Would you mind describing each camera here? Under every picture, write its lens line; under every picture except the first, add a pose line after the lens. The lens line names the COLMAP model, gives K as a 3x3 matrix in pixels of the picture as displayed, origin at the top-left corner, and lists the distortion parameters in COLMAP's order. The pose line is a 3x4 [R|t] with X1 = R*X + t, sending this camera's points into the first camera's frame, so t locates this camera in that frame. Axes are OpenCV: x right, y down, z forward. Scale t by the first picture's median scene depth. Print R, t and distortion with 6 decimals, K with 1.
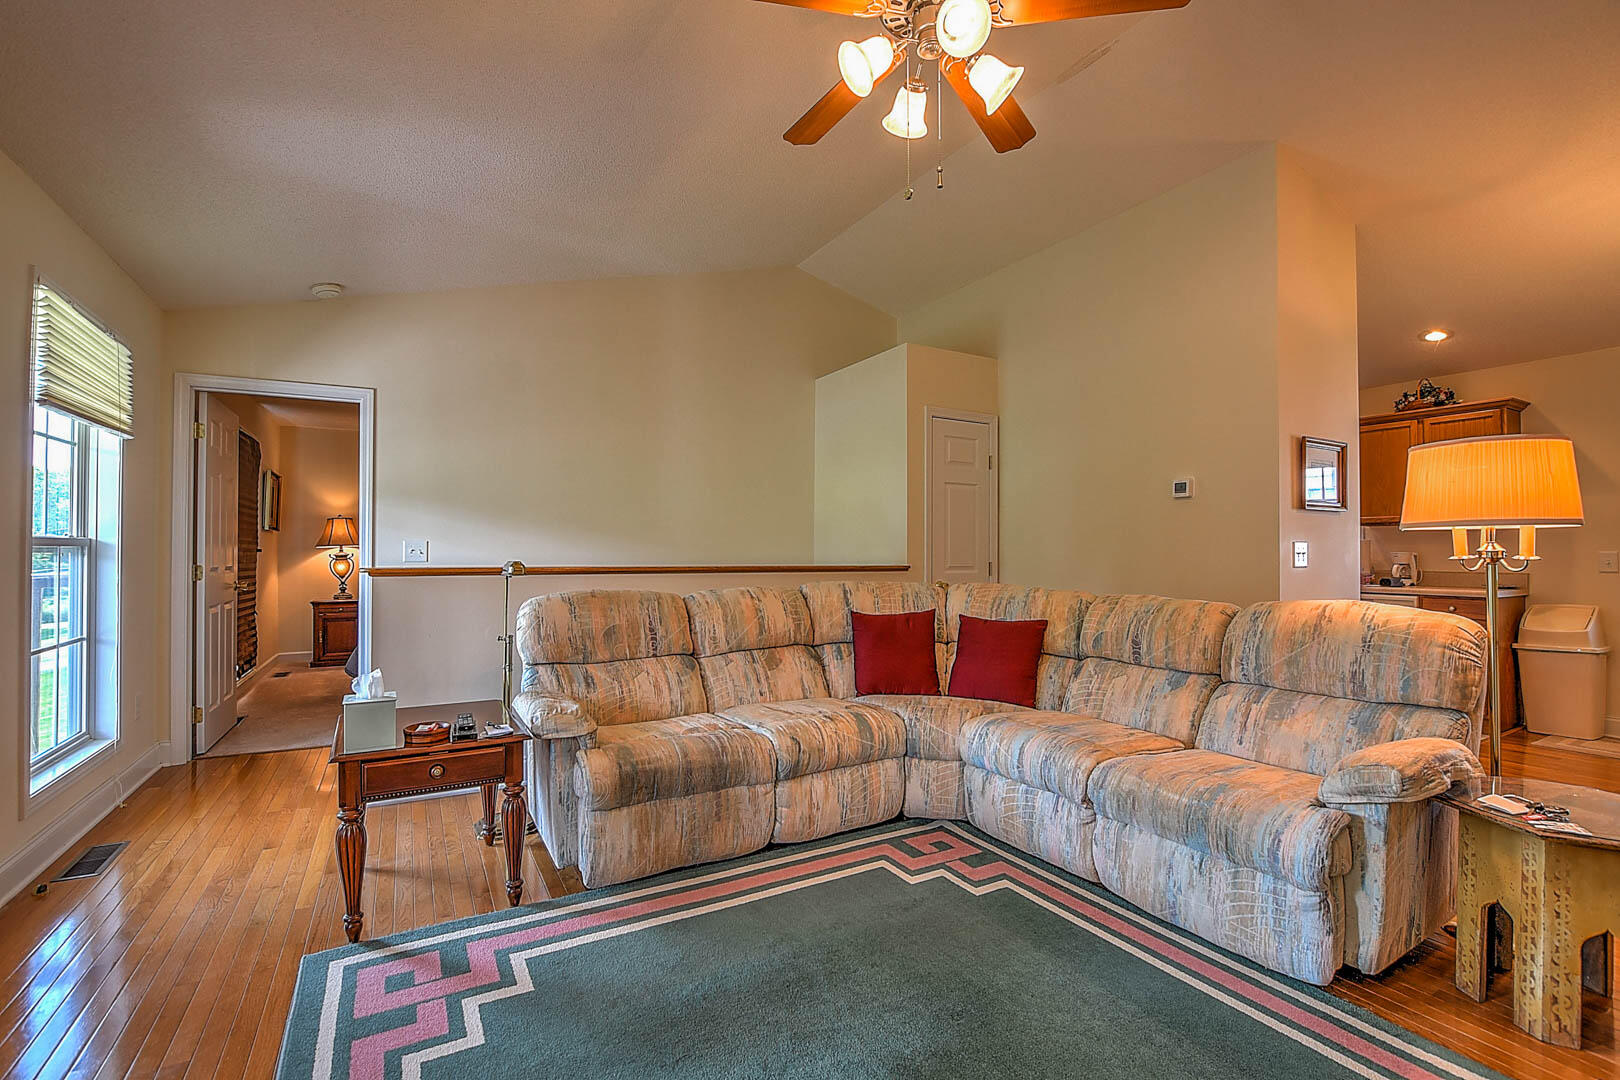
lens RADIAL K [[714.5, 0, 810.0], [0, 714.5, 540.0], [0, 0, 1]] dist [-0.019032, 0.000057]
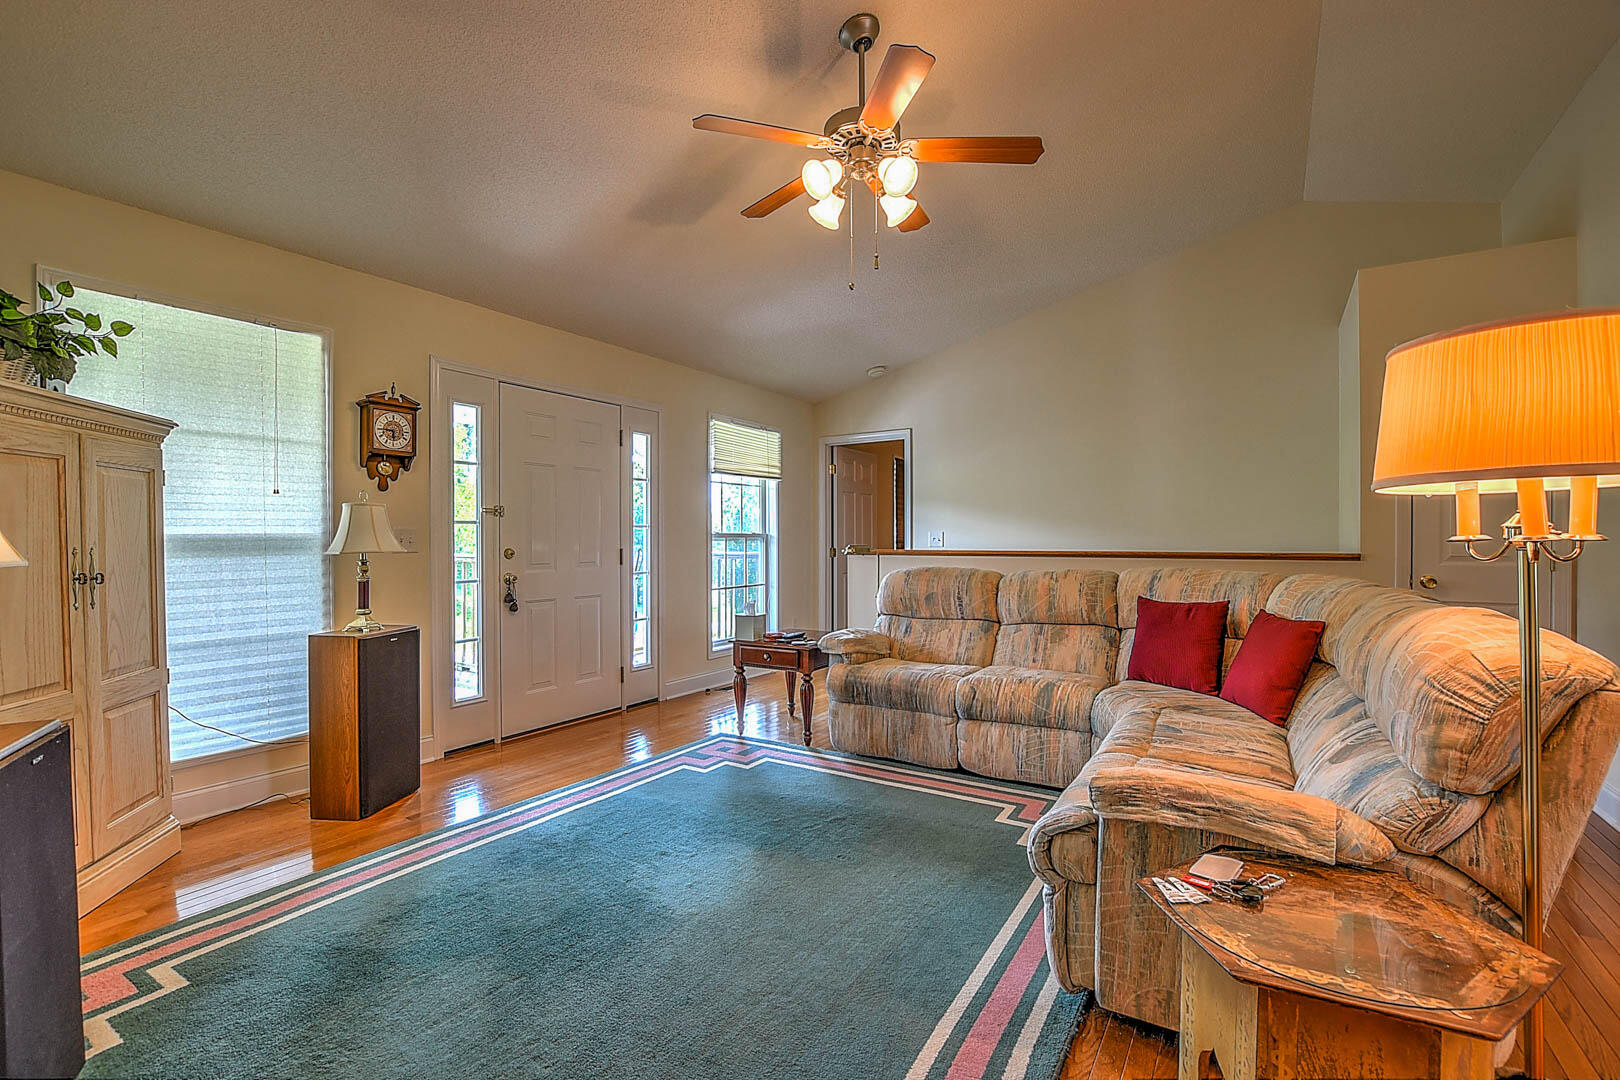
lens RADIAL K [[714.5, 0, 810.0], [0, 714.5, 540.0], [0, 0, 1]] dist [-0.019032, 0.000057]
pose [[0.479502, -0.004657, -0.877528, 0.823538], [0.017470, 0.999838, 0.004240, 0.009998], [0.877367, -0.017364, 0.479506, 0.144761]]
